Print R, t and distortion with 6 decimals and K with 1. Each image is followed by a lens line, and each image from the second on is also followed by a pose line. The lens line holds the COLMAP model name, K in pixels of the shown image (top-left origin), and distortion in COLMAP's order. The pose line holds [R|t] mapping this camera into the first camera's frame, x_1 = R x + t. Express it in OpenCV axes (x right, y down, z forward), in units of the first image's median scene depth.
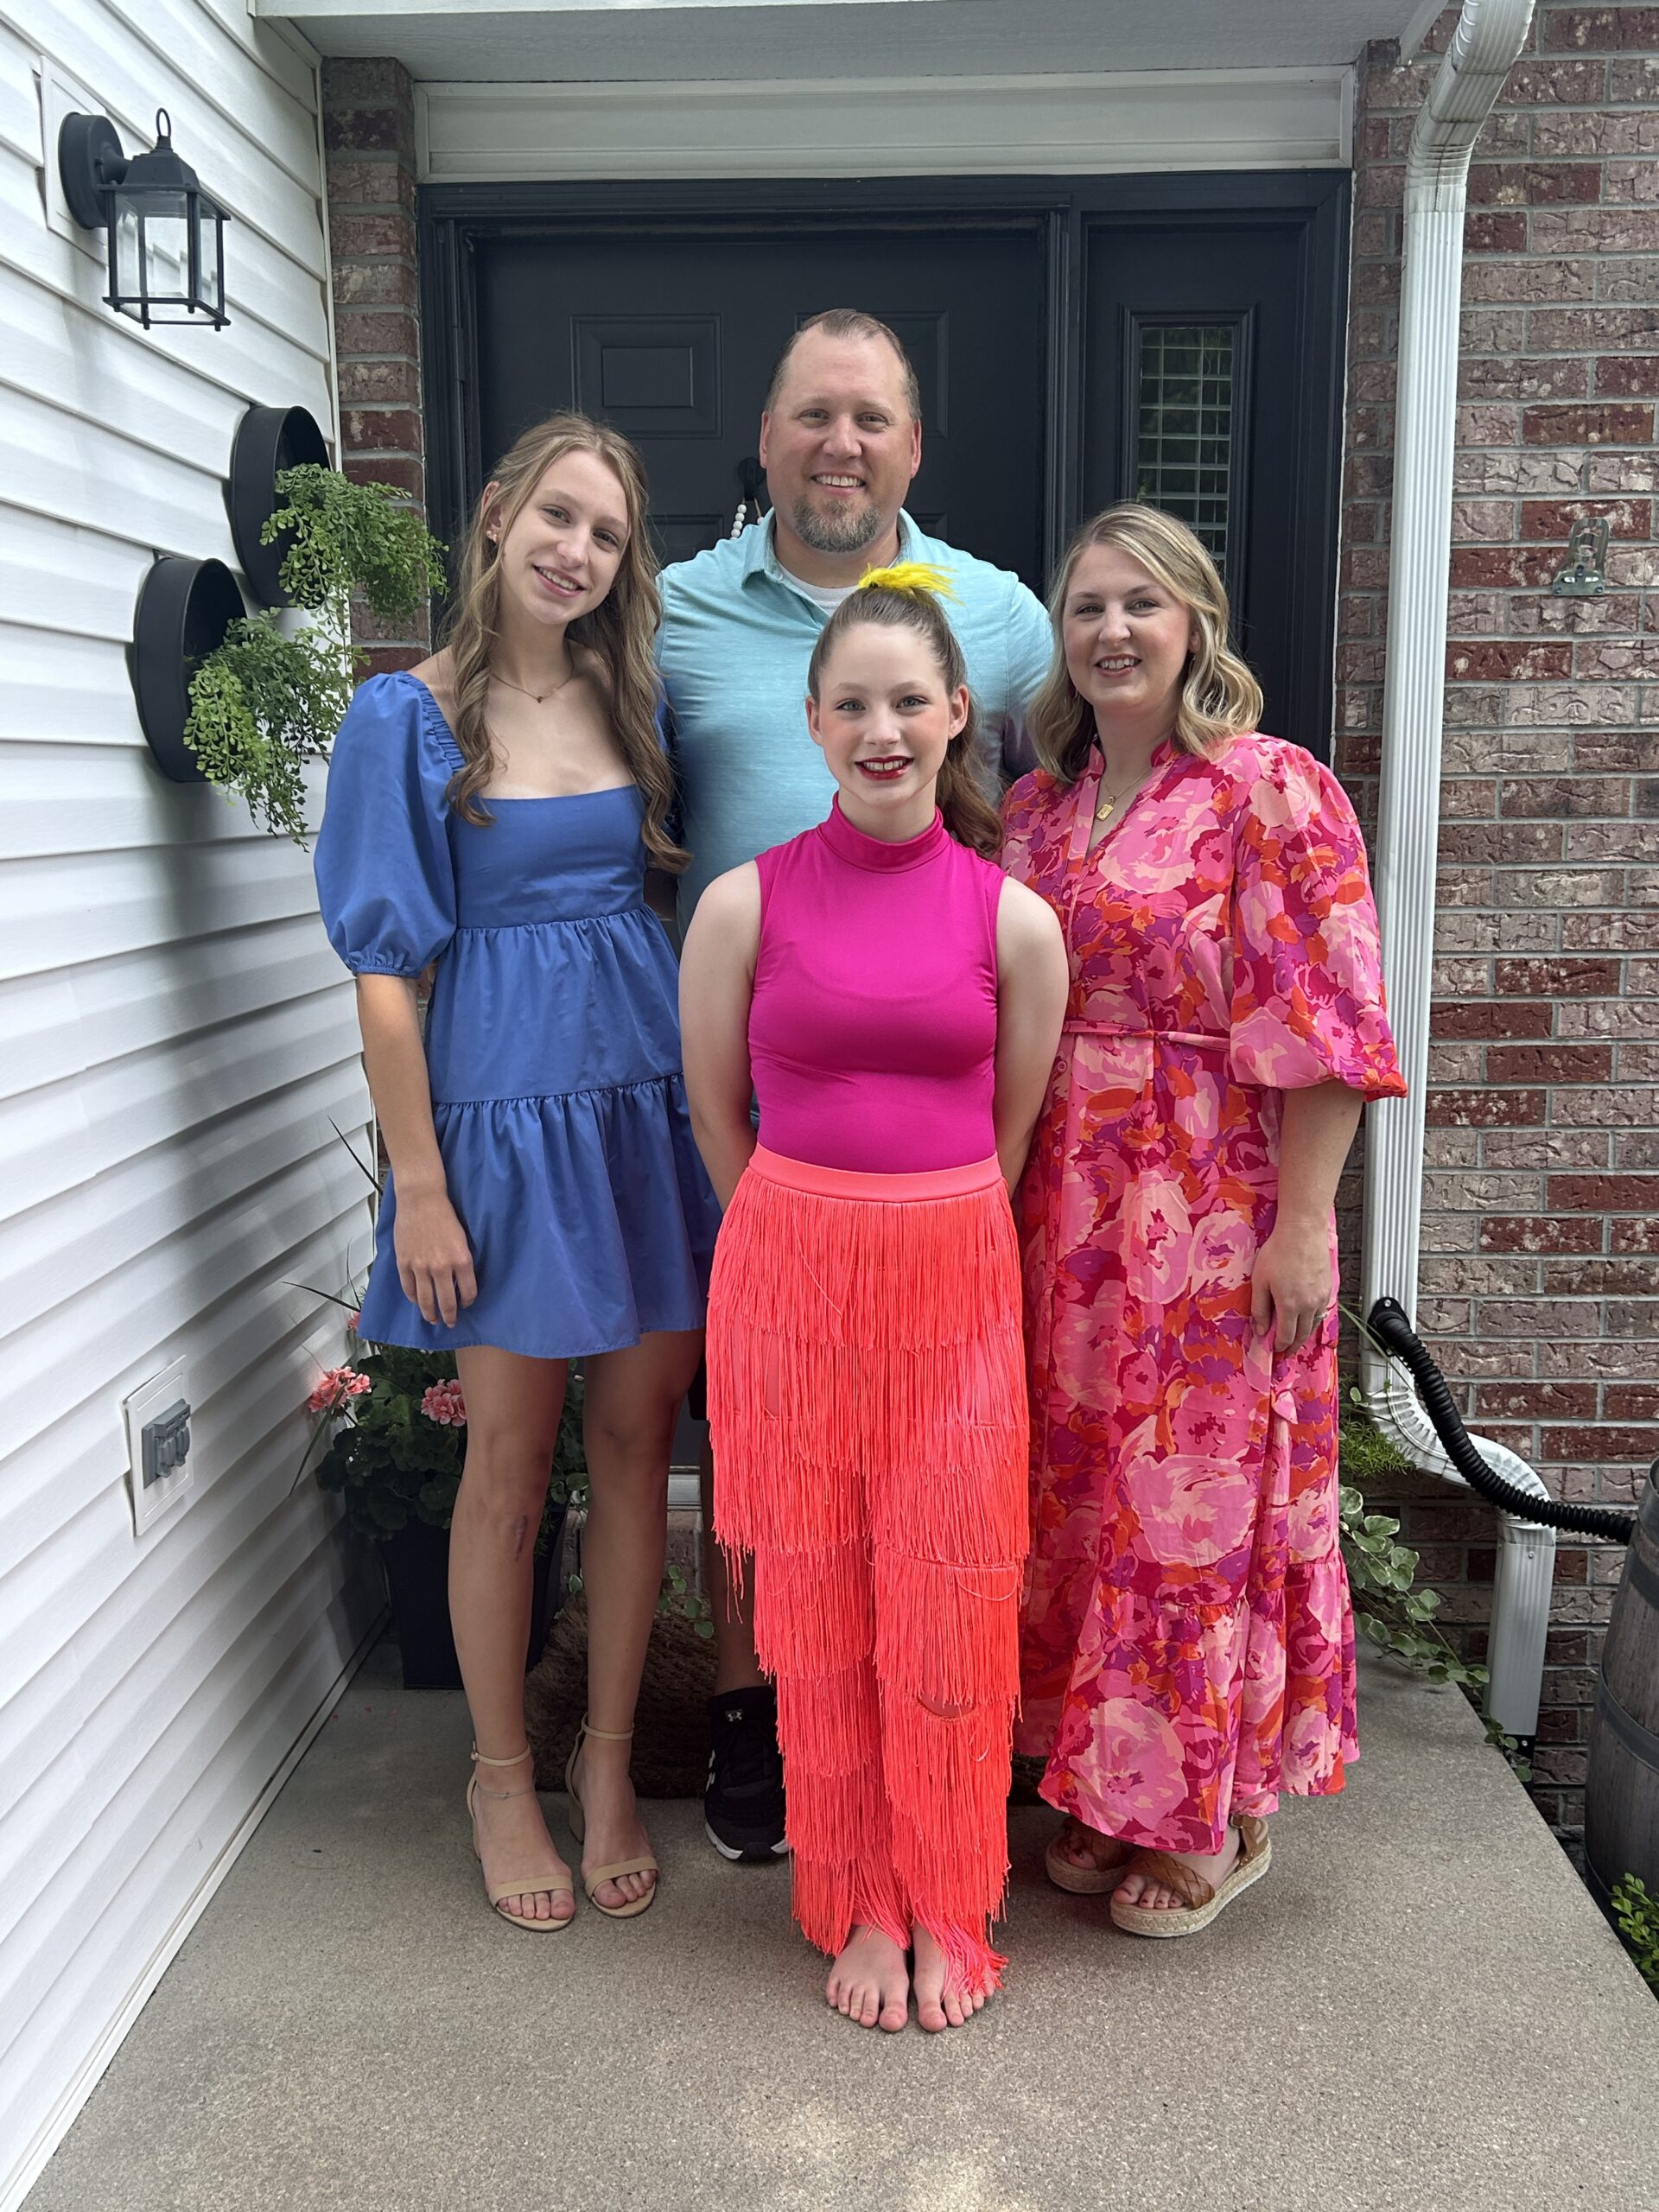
lens RADIAL K [[2087.0, 0, 836.3], [0, 2087.0, 1122.4], [0, 0, 1]] dist [0.043872, 0.000000]
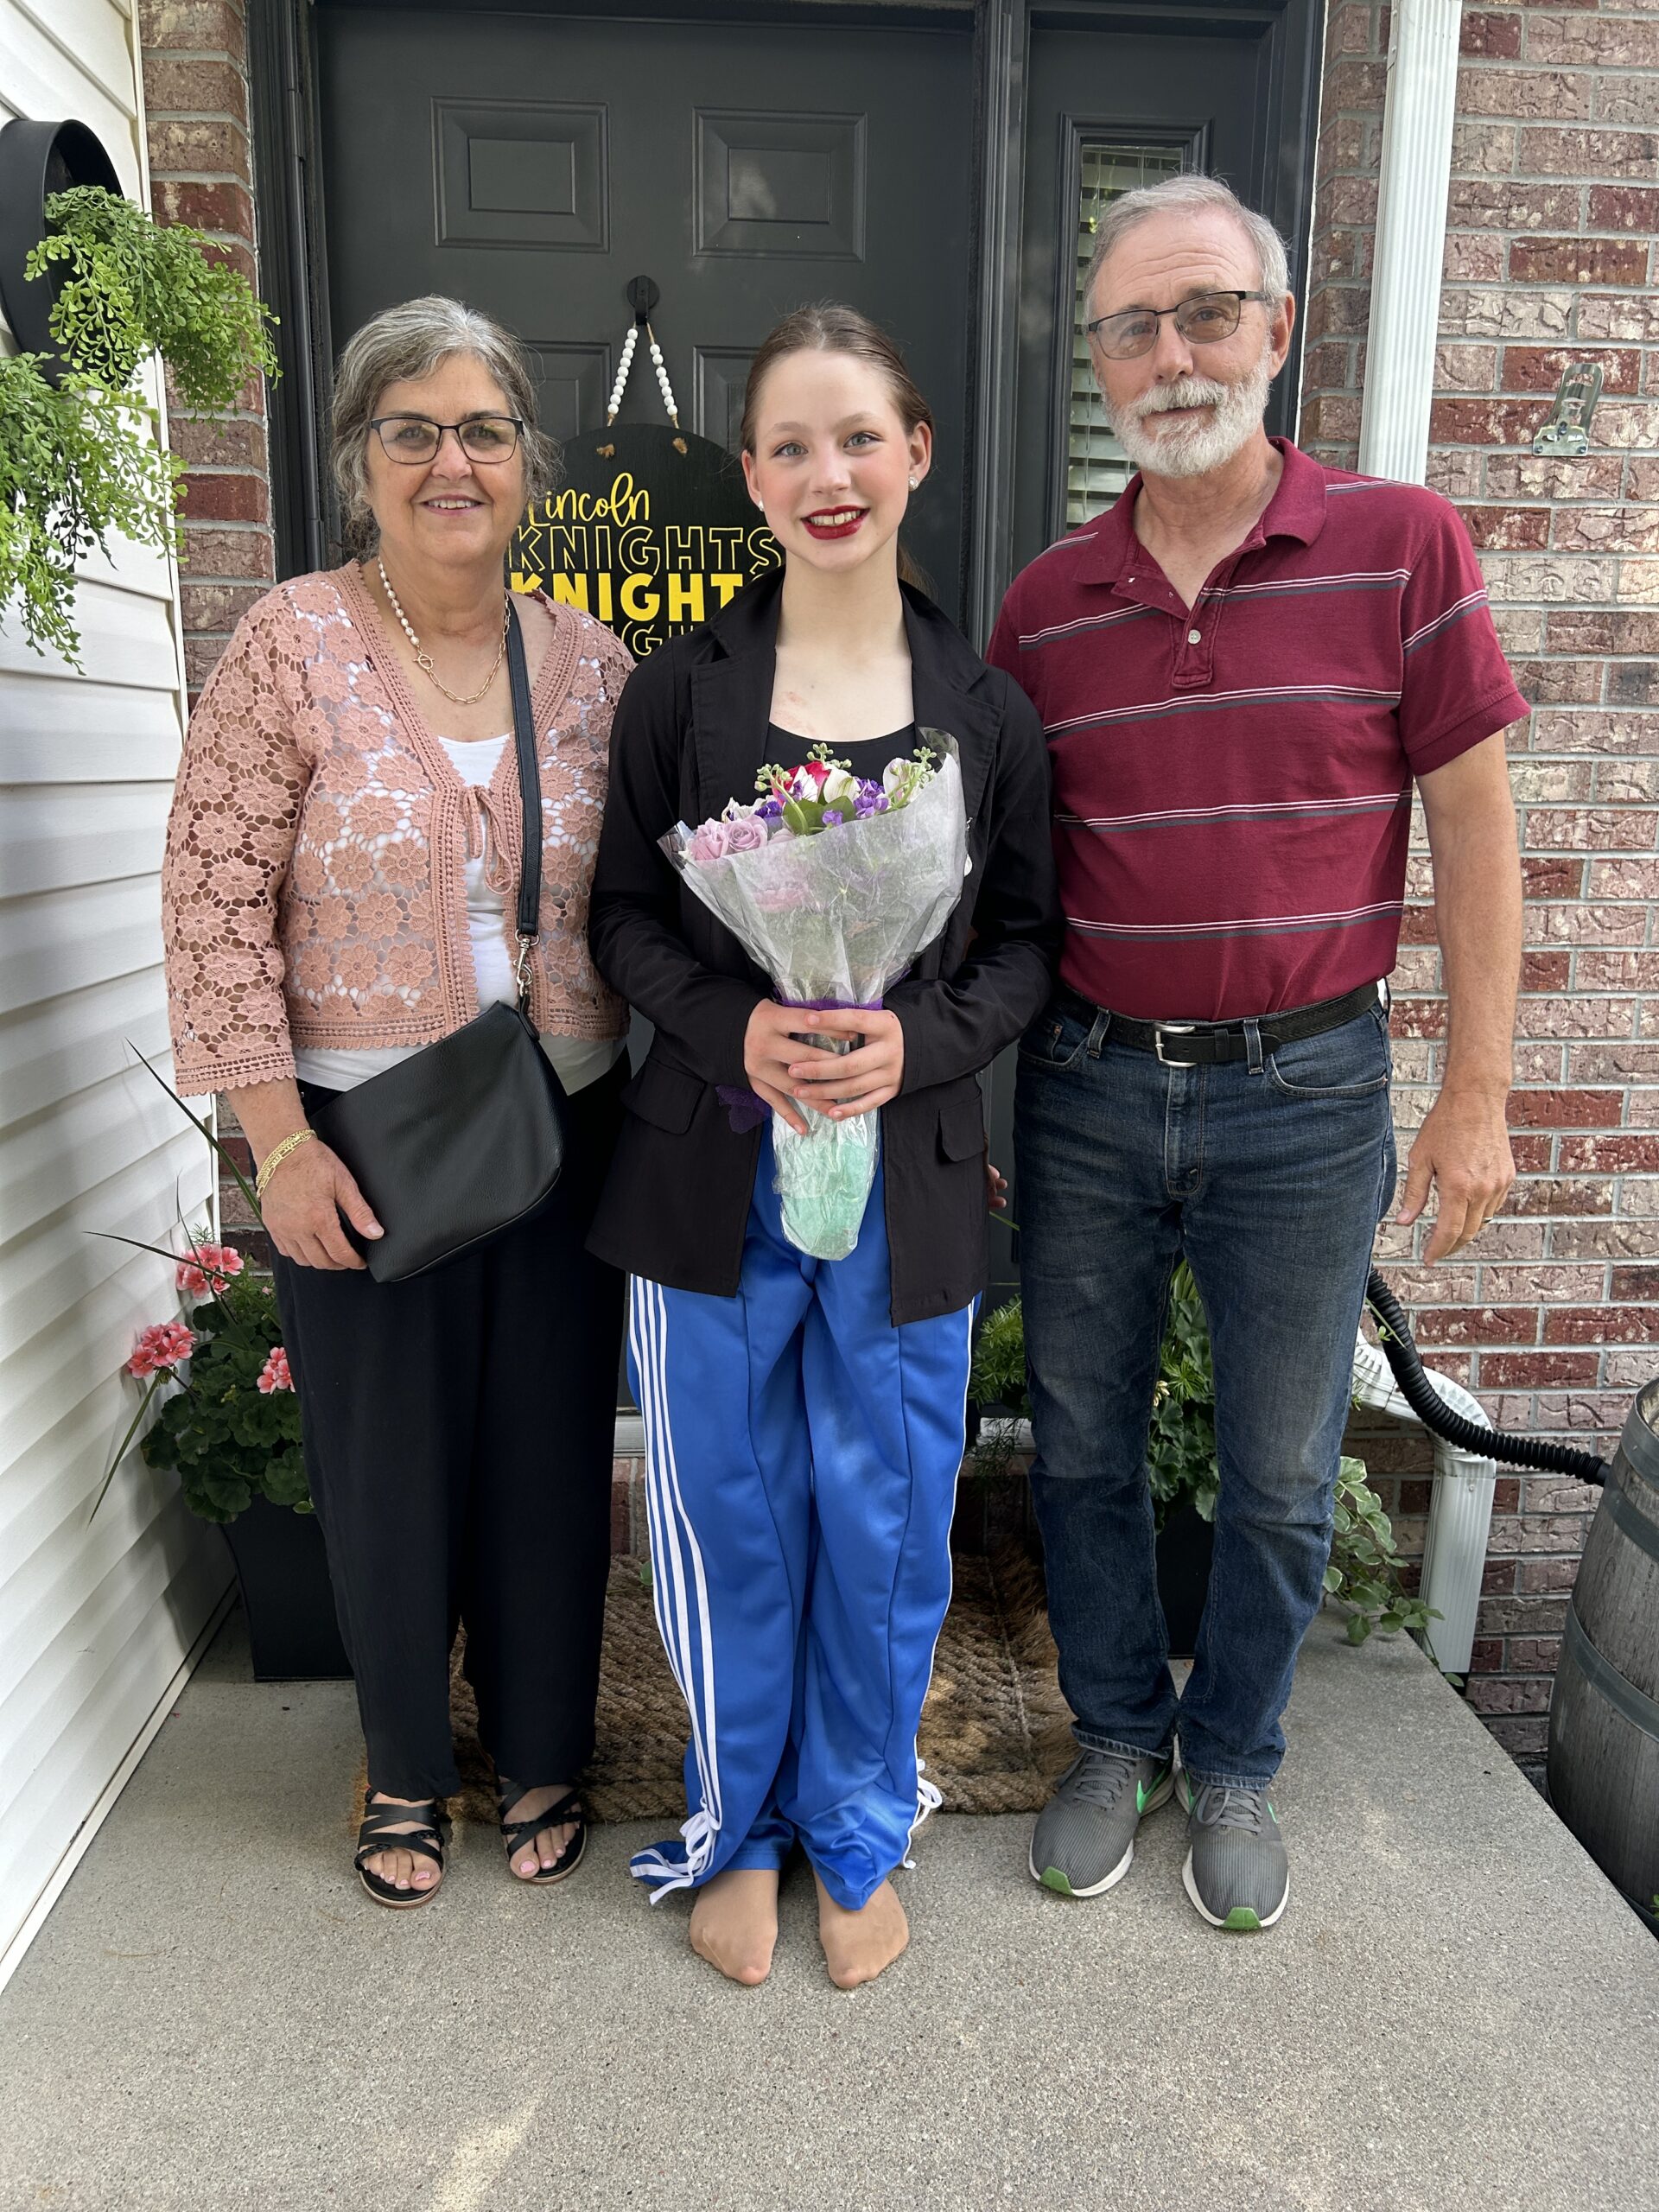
lens RADIAL K [[1696.4, 0, 839.1], [0, 1696.4, 1116.4], [0, 0, 1]] dist [0.054601, -0.062818]
pose [[0.994735, -0.004975, 0.102359, -0.035739], [0.000505, 0.999047, 0.043644, 0.003243], [-0.102479, -0.043363, 0.993790, 0.277816]]
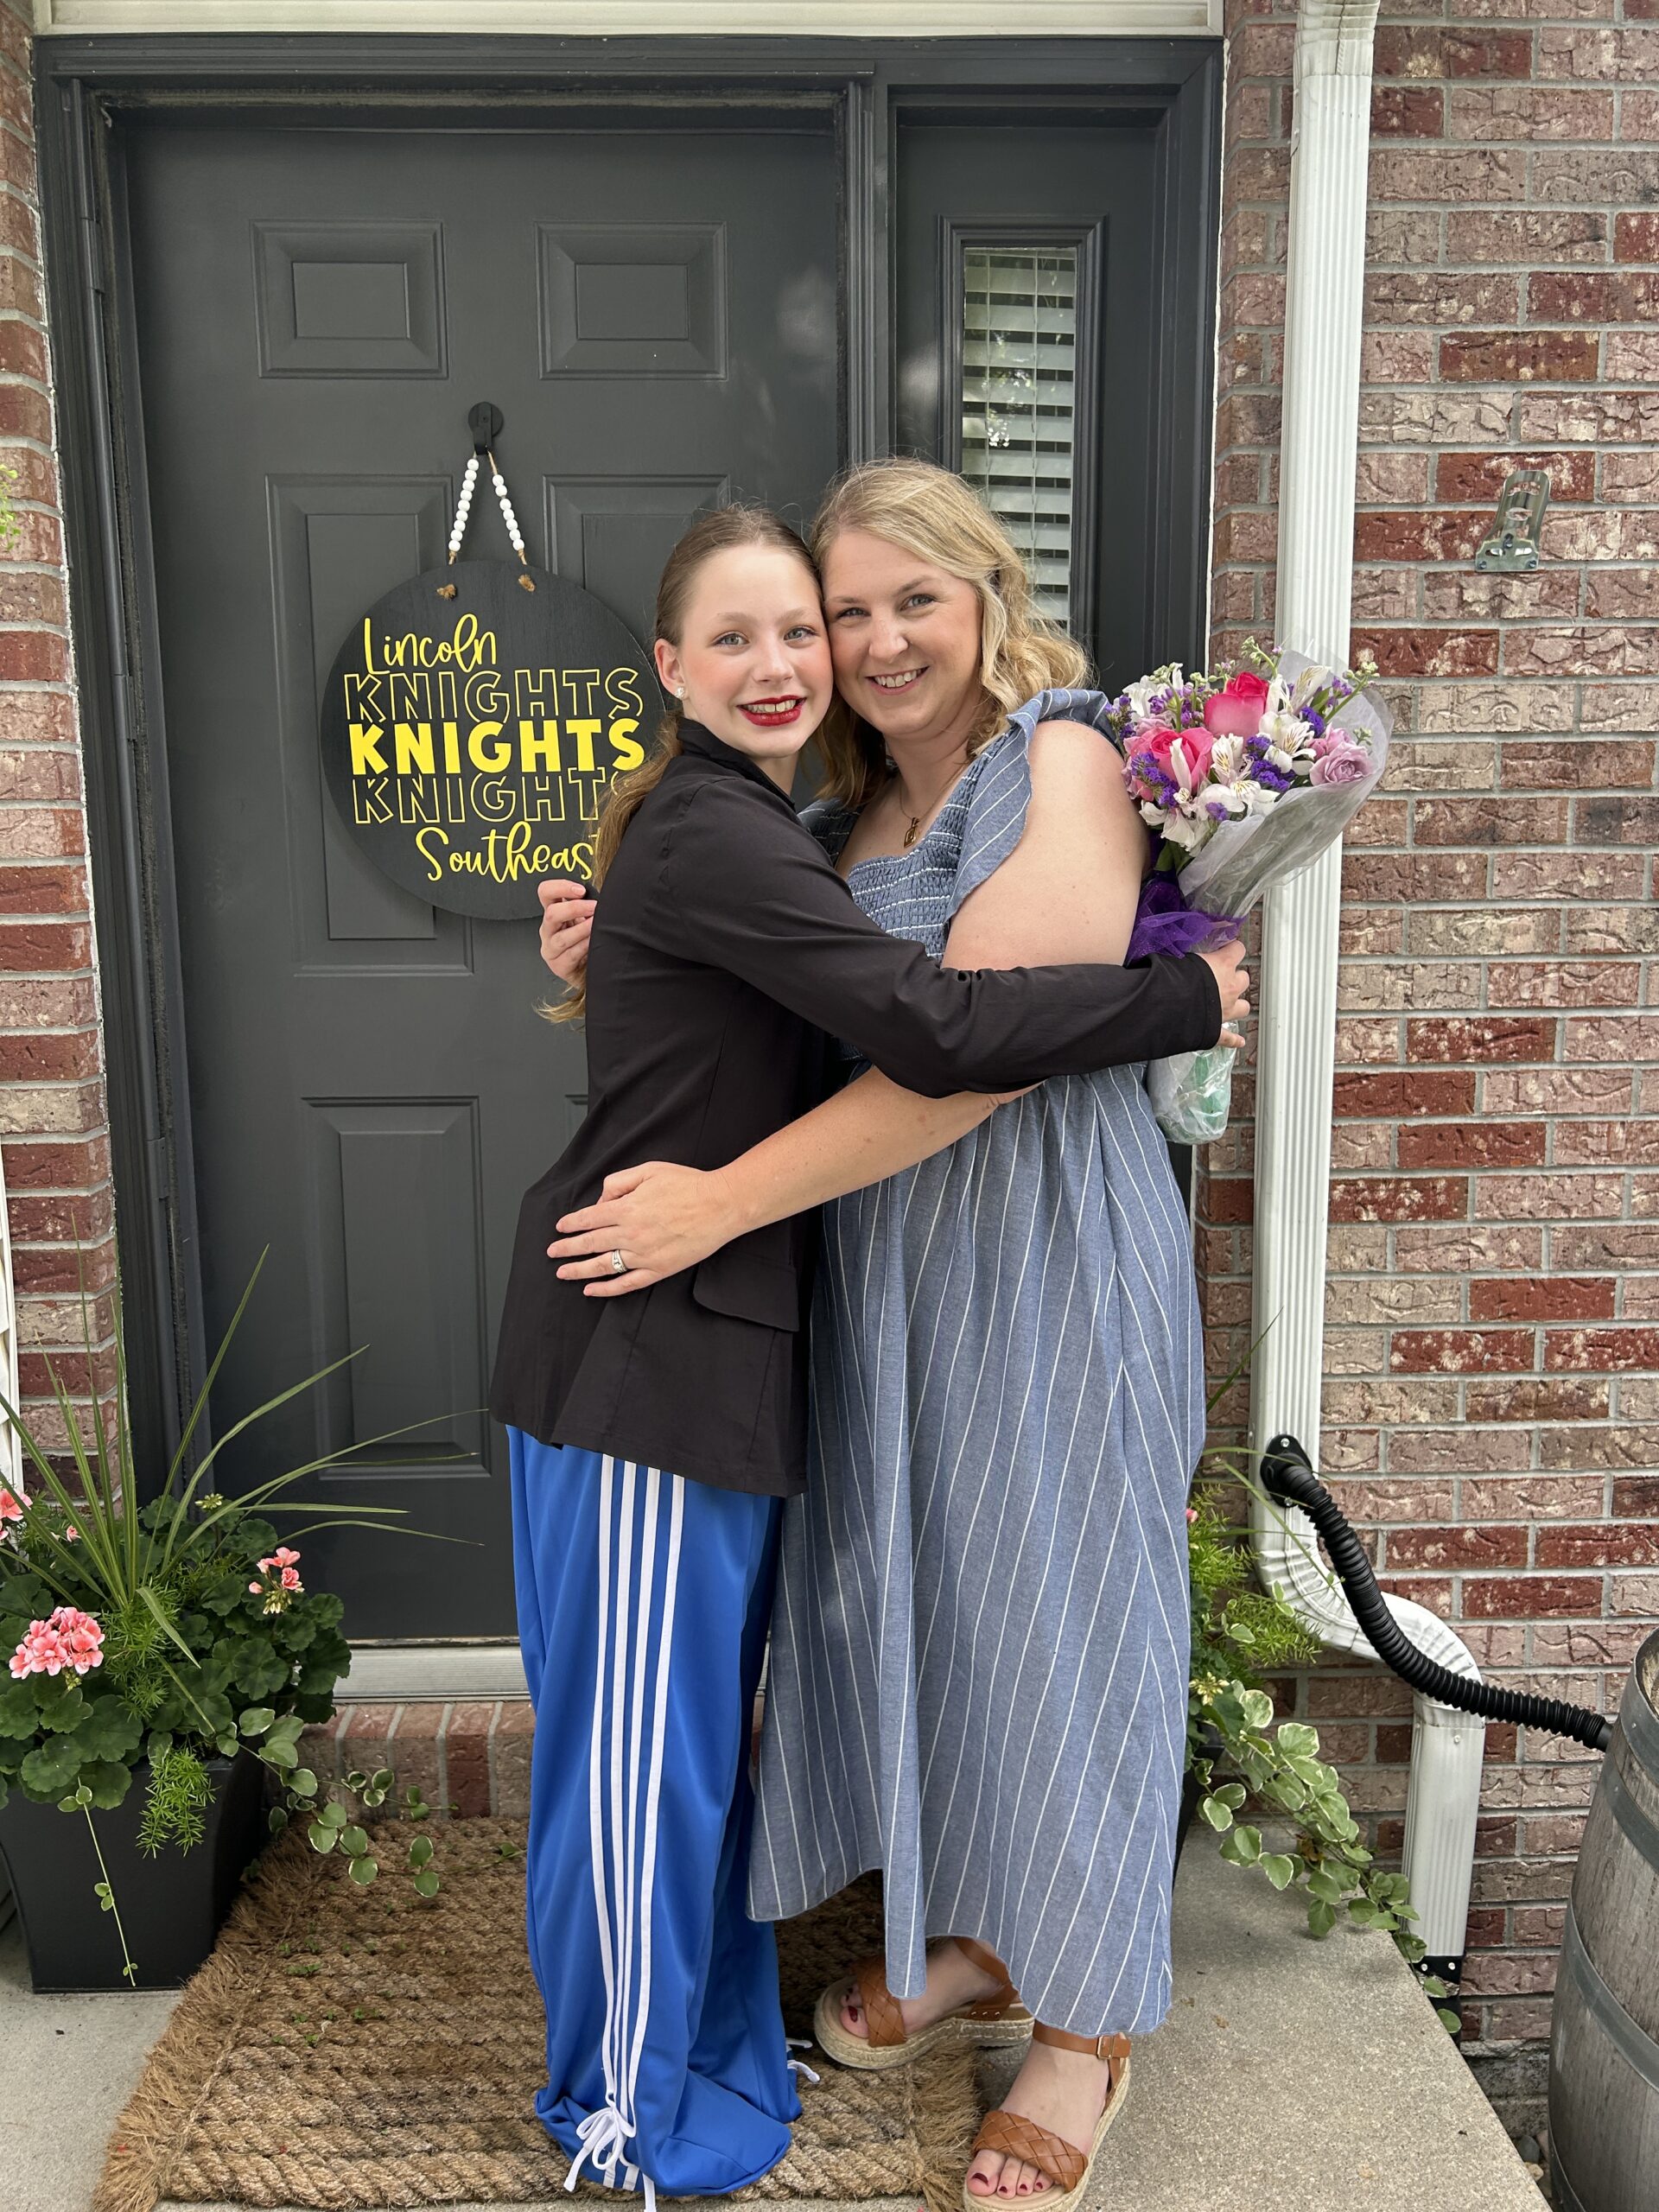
lens RADIAL K [[1696.4, 0, 820.8], [0, 1696.4, 1096.6], [0, 0, 1]] dist [0.054601, -0.062818]
pose [[0.997775, -0.014192, 0.065150, 0.043408], [0.014890, 0.999837, -0.010250, -0.045402], [-0.064994, 0.011197, 0.997823, 0.359569]]
